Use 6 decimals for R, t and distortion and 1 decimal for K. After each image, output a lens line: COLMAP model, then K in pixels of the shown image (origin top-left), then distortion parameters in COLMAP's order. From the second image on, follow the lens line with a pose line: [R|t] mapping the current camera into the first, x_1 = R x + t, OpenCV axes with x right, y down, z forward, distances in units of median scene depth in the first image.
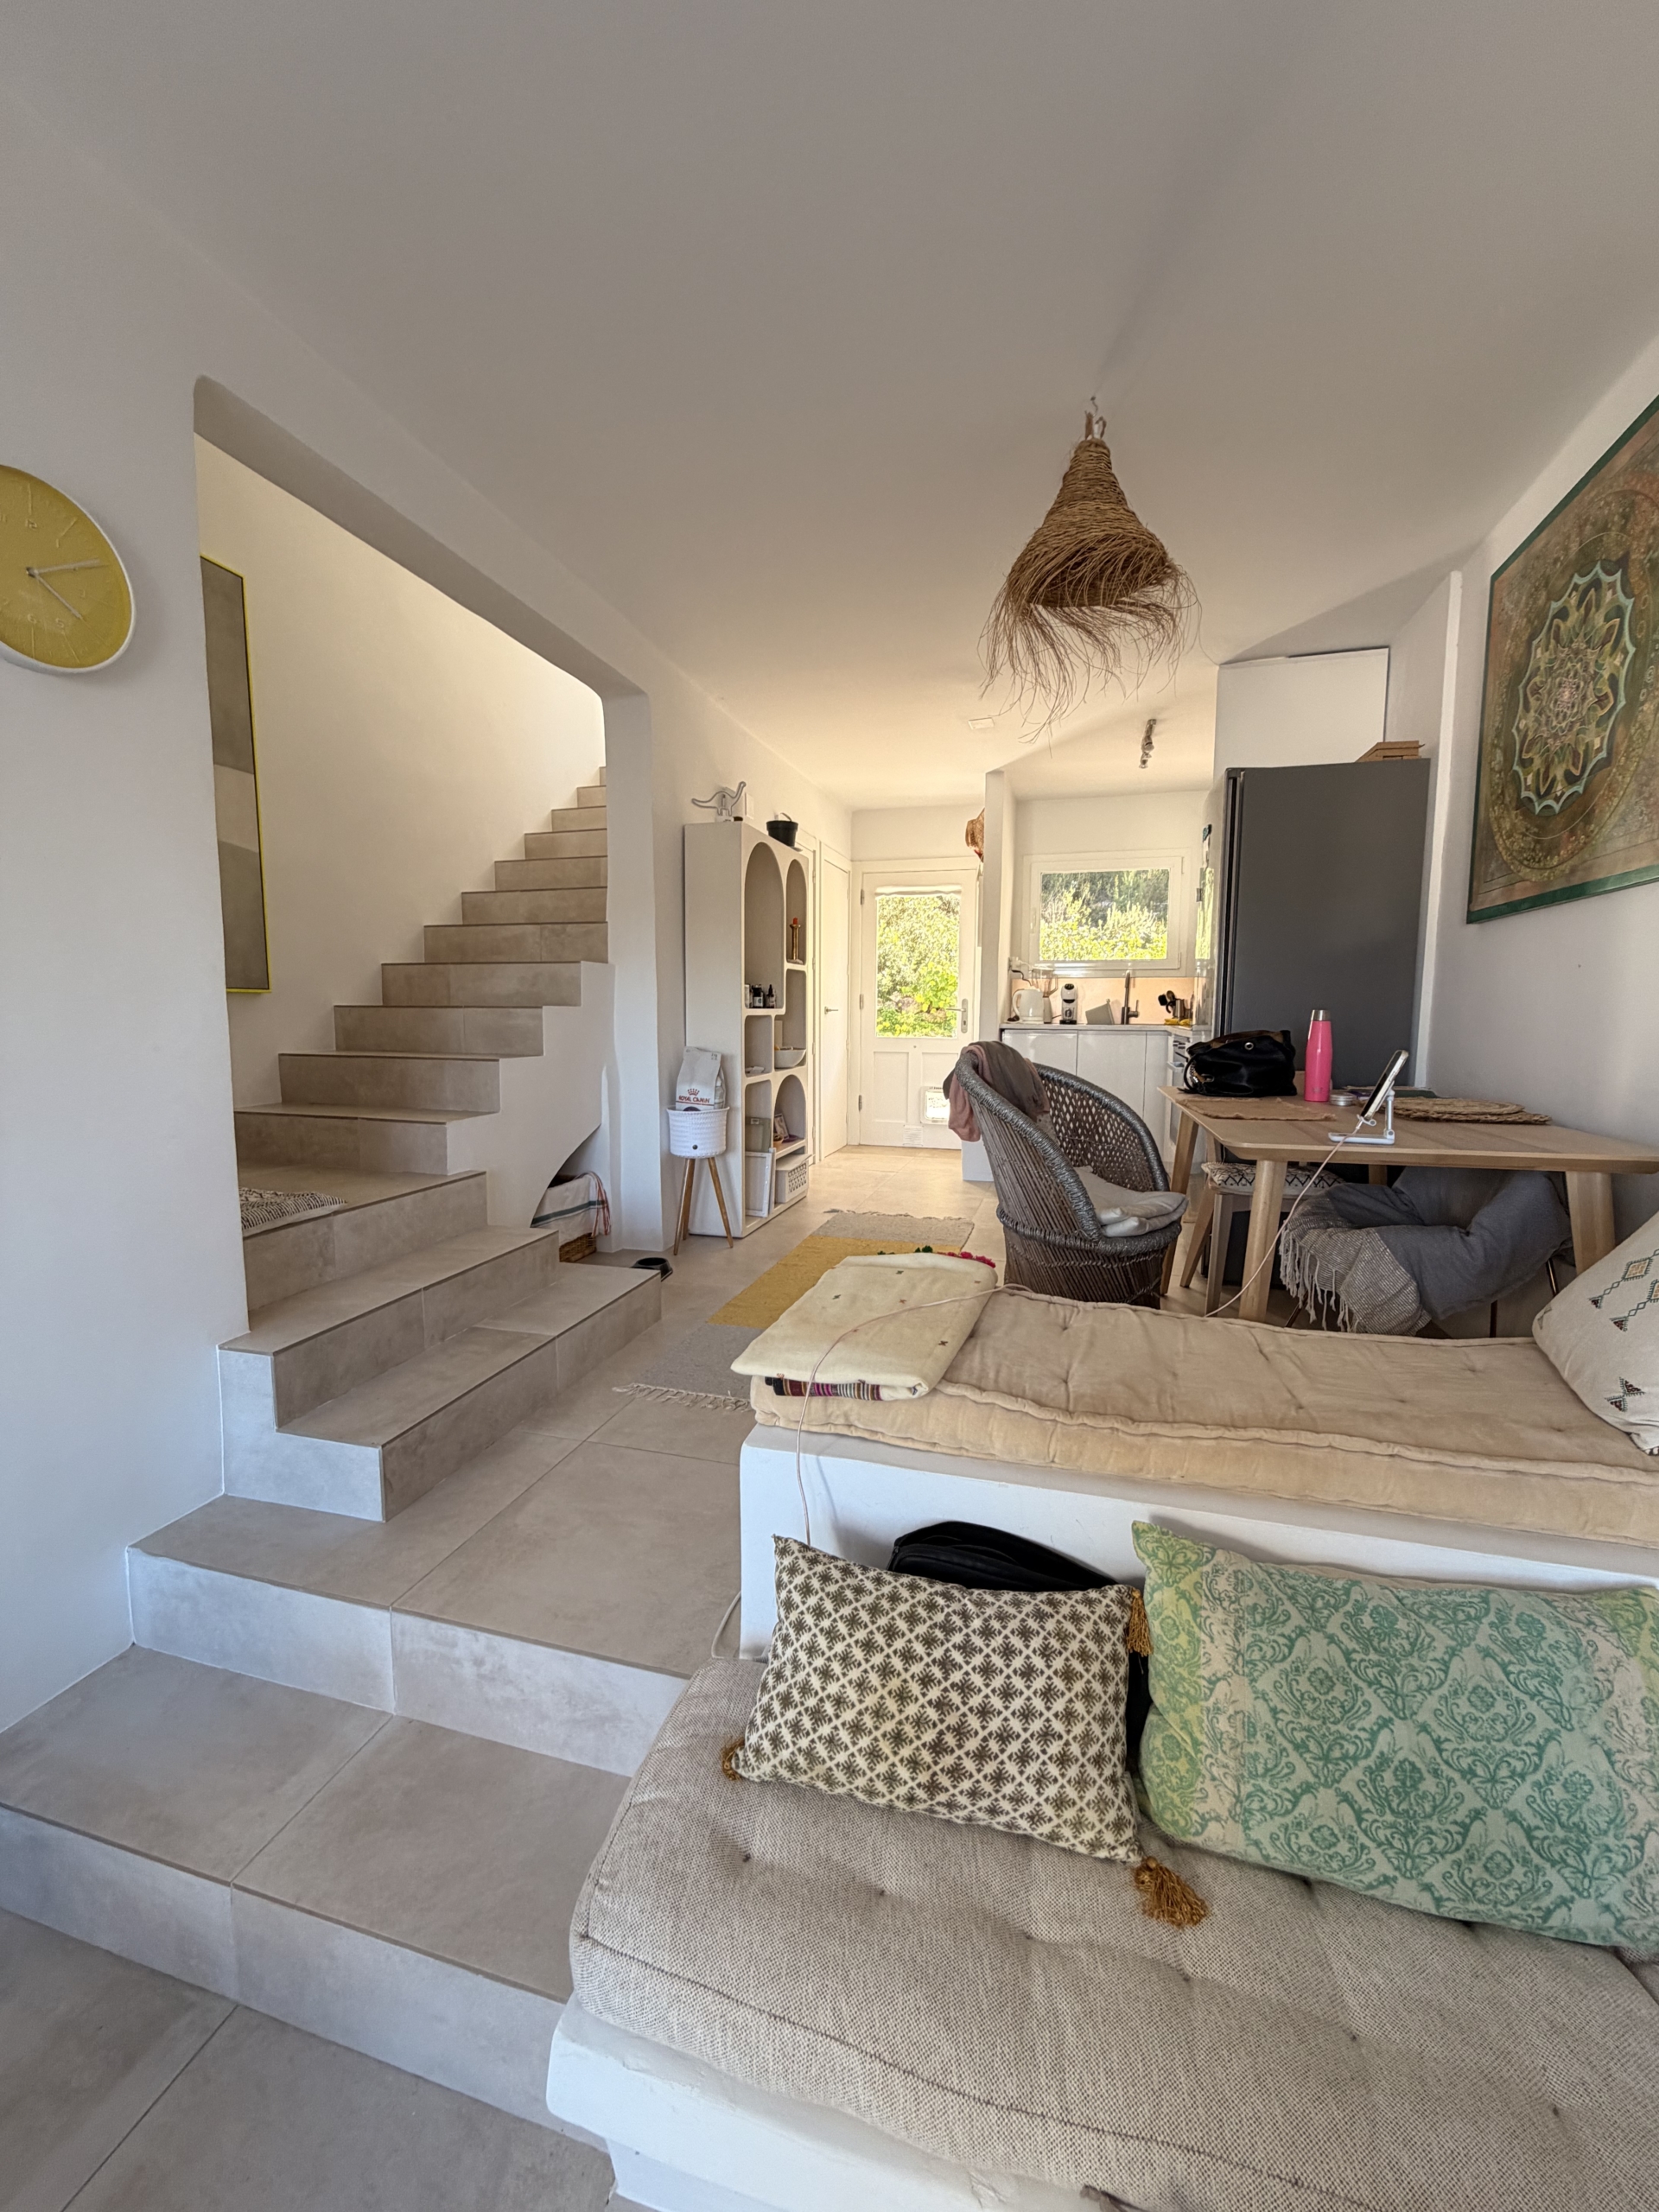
lens RADIAL K [[879.0, 0, 833.6], [0, 879.0, 1096.9], [0, 0, 1]] dist [-0.001717, 0.001126]
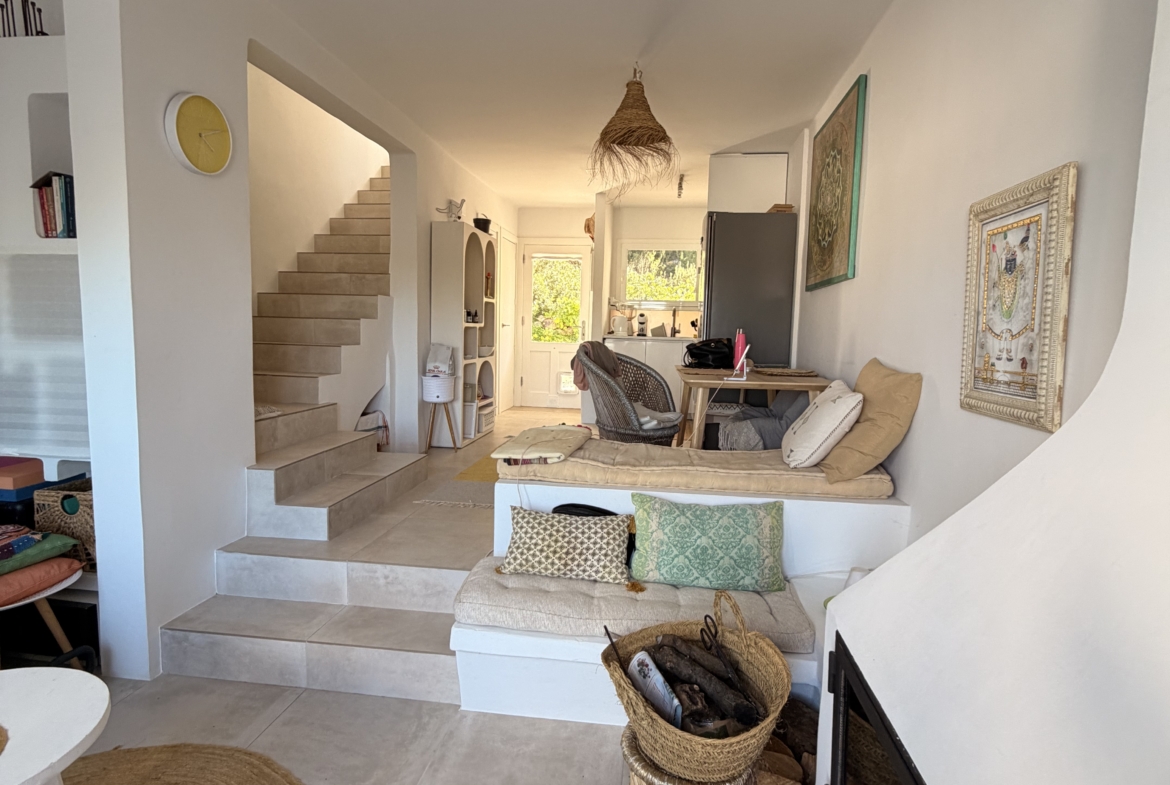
lens RADIAL K [[621.0, 0, 585.8], [0, 621.0, 387.1], [0, 0, 1]] dist [0.003108, -0.001038]
pose [[0.989040, 0.007263, 0.147469, -0.074504], [-0.006723, 0.999969, -0.004160, 0.071495], [-0.147494, 0.003123, 0.989058, -0.610030]]
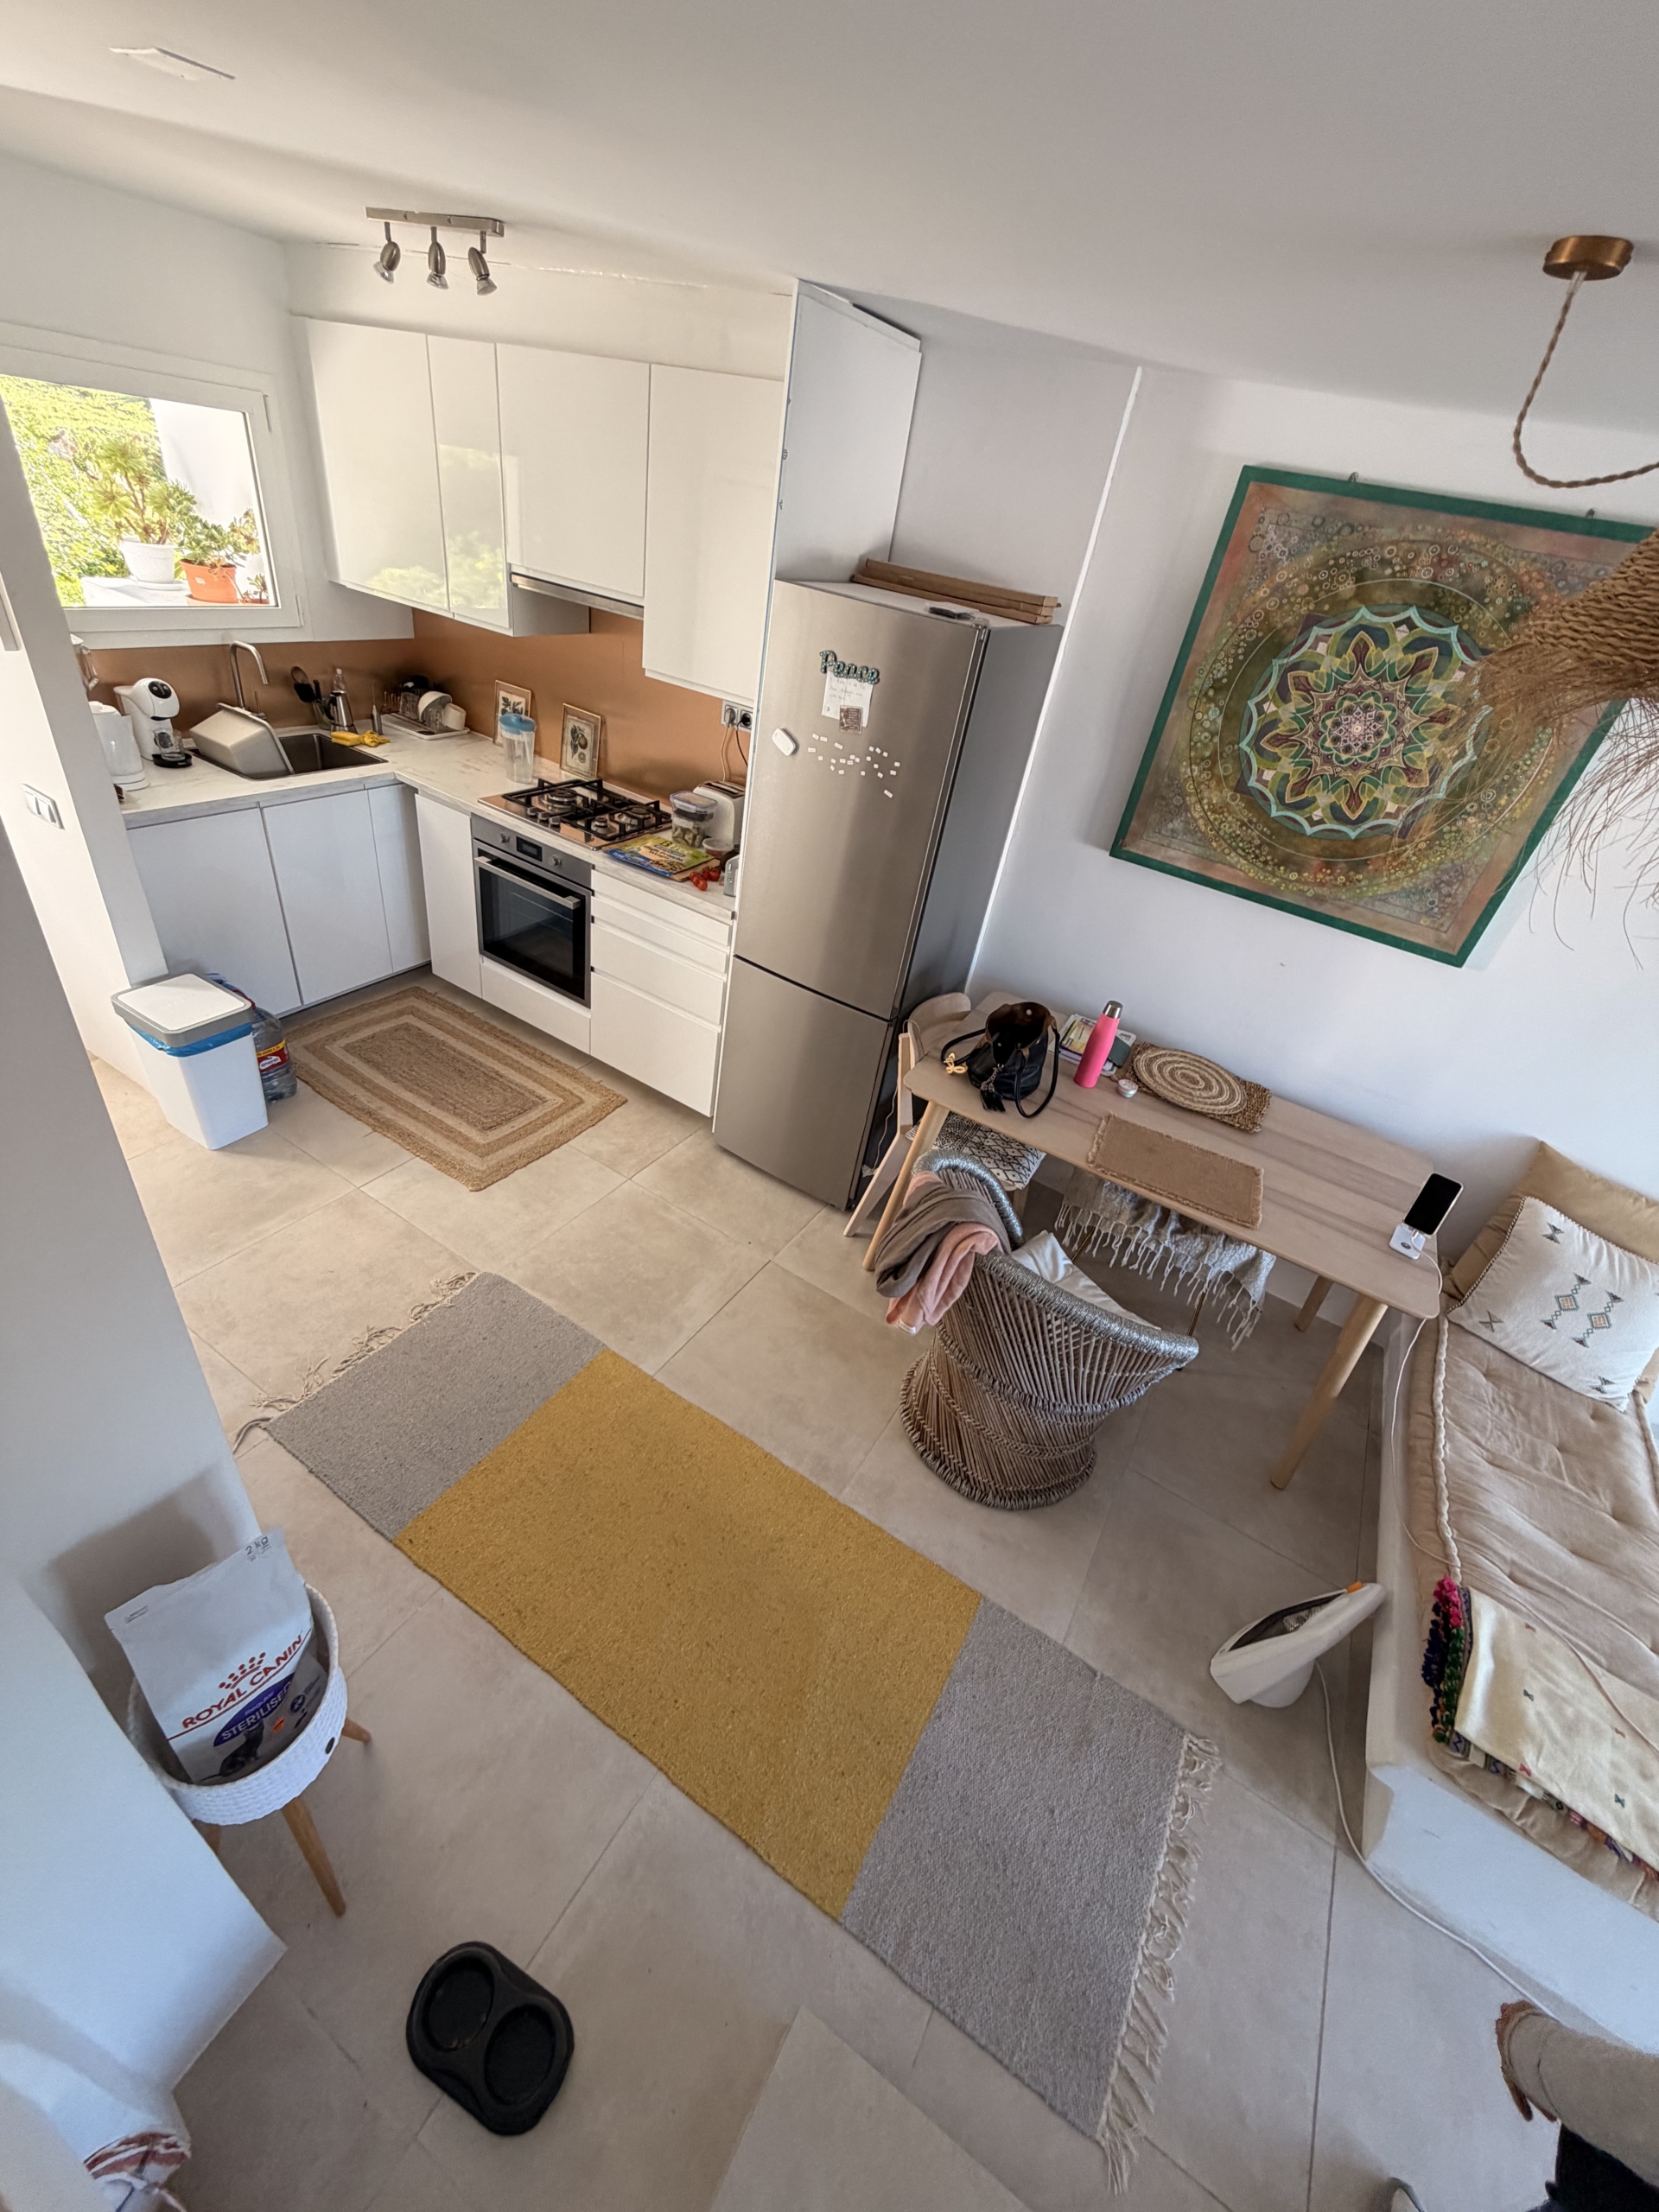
lens RADIAL K [[879.0, 0, 832.5], [0, 879.0, 1099.6], [0, 0, 1]] dist [-0.001717, 0.001126]
pose [[0.264416, -0.516212, 0.814622, -0.464466], [-0.064018, 0.833428, 0.548908, -0.662391], [-0.962282, -0.197291, 0.187325, 1.397613]]
